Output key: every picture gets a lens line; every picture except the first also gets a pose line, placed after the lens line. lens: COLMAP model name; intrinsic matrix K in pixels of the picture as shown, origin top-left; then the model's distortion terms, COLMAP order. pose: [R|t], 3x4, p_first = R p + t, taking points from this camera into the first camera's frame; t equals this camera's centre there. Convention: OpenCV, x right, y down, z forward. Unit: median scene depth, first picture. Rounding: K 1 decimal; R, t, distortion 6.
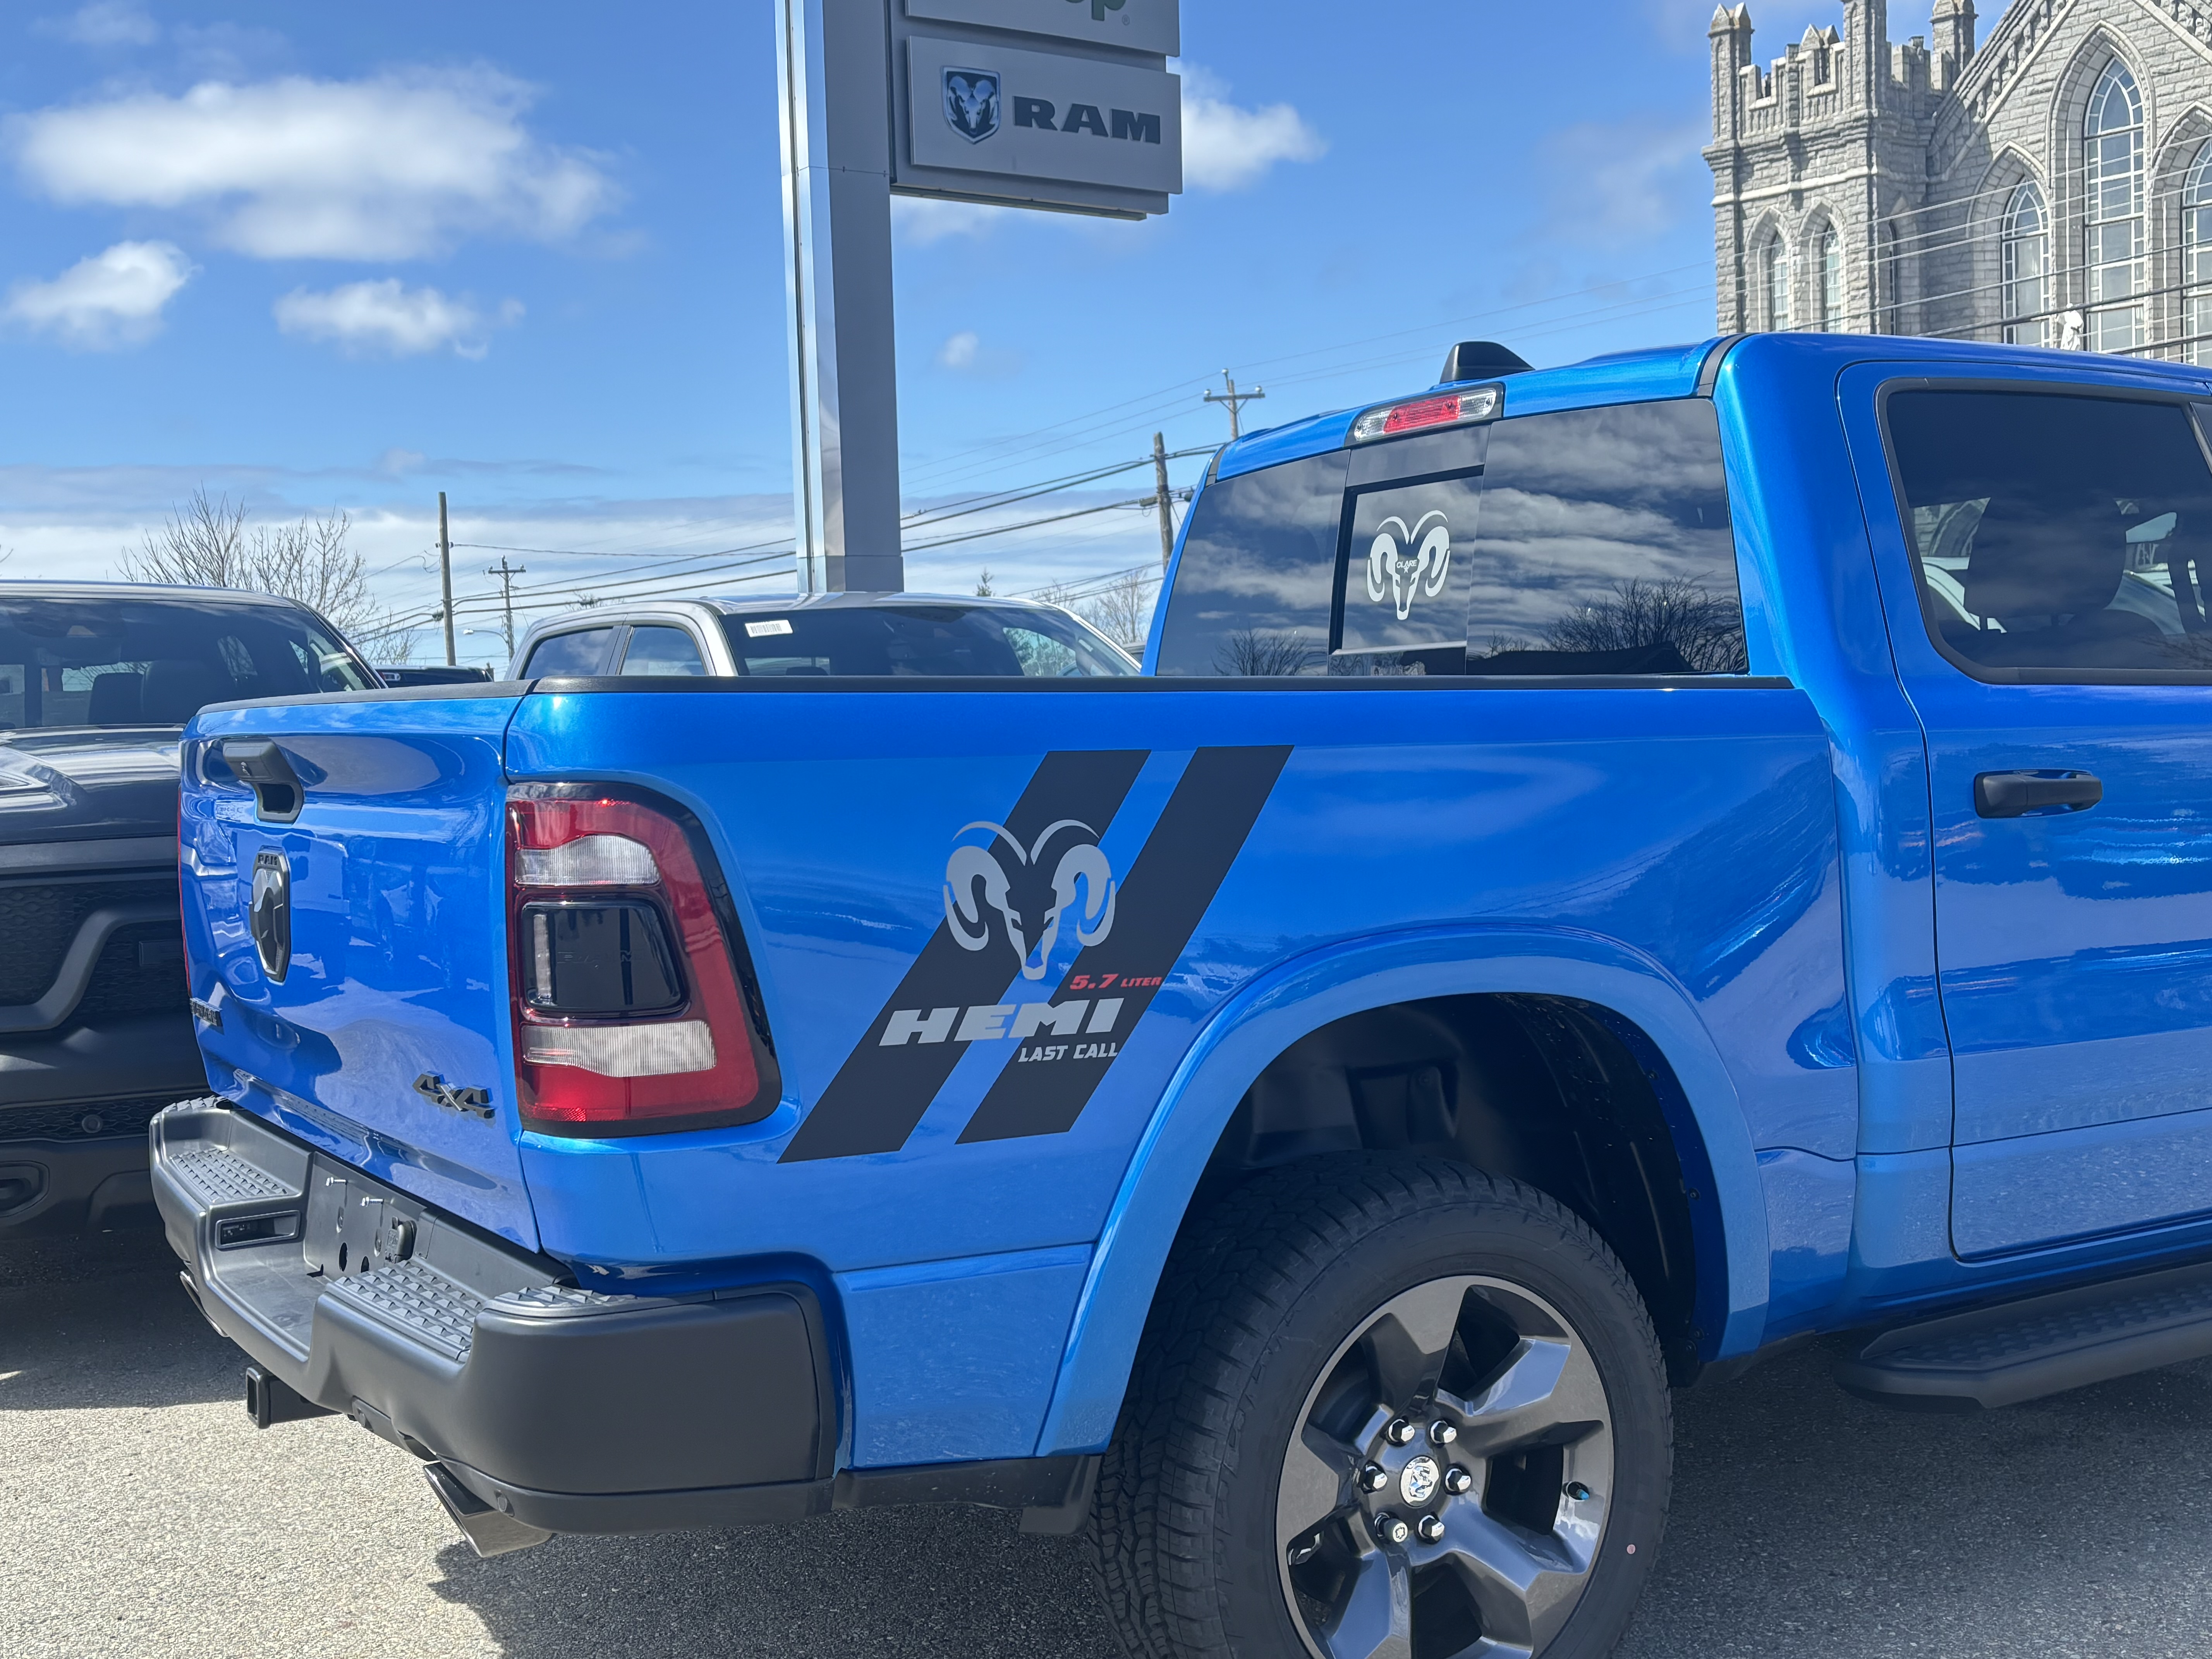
lens RADIAL K [[2346.8, 0, 1106.0], [0, 2346.8, 829.5], [0, 0, 1]] dist [-0.006858, 0.057665]
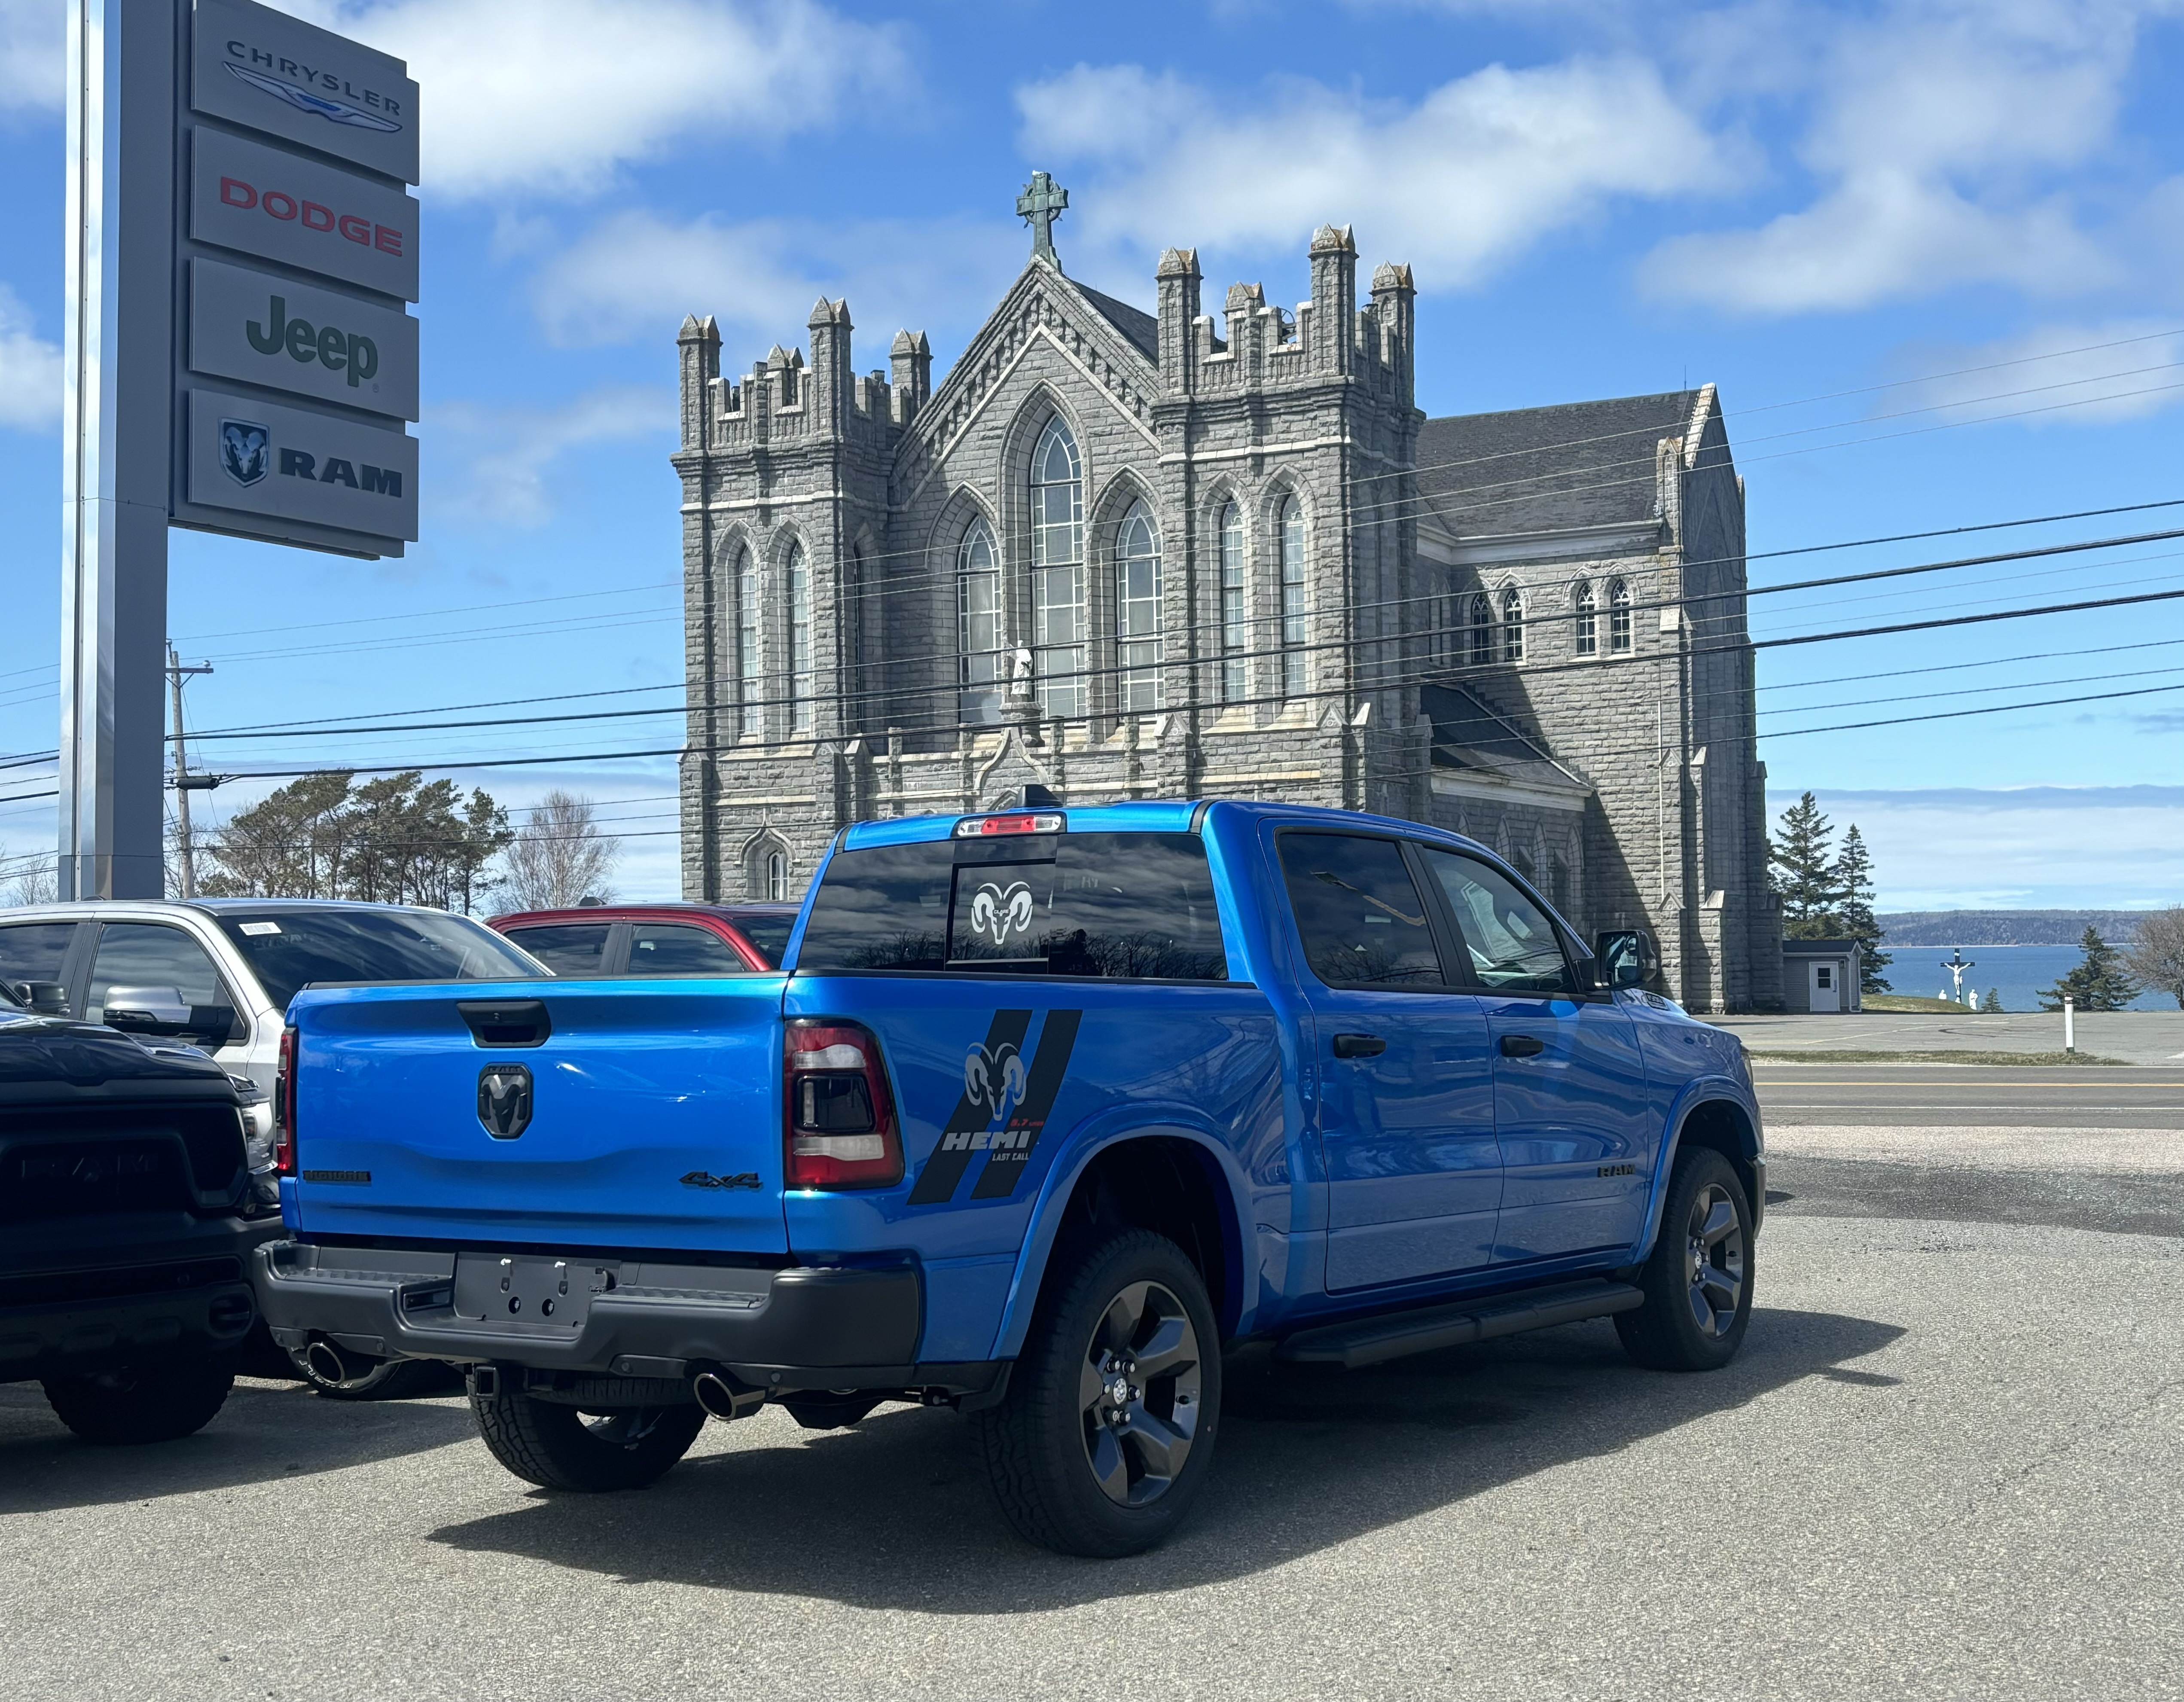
lens RADIAL K [[2761.5, 0, 1092.0], [0, 2761.5, 851.0], [0, 0, 1]] dist [0.024269, -1.184233]
pose [[0.903352, 0.040826, 0.426954, -0.075368], [0.009370, 0.993343, -0.114809, 0.008150], [-0.428799, 0.107713, 0.896956, -0.092968]]
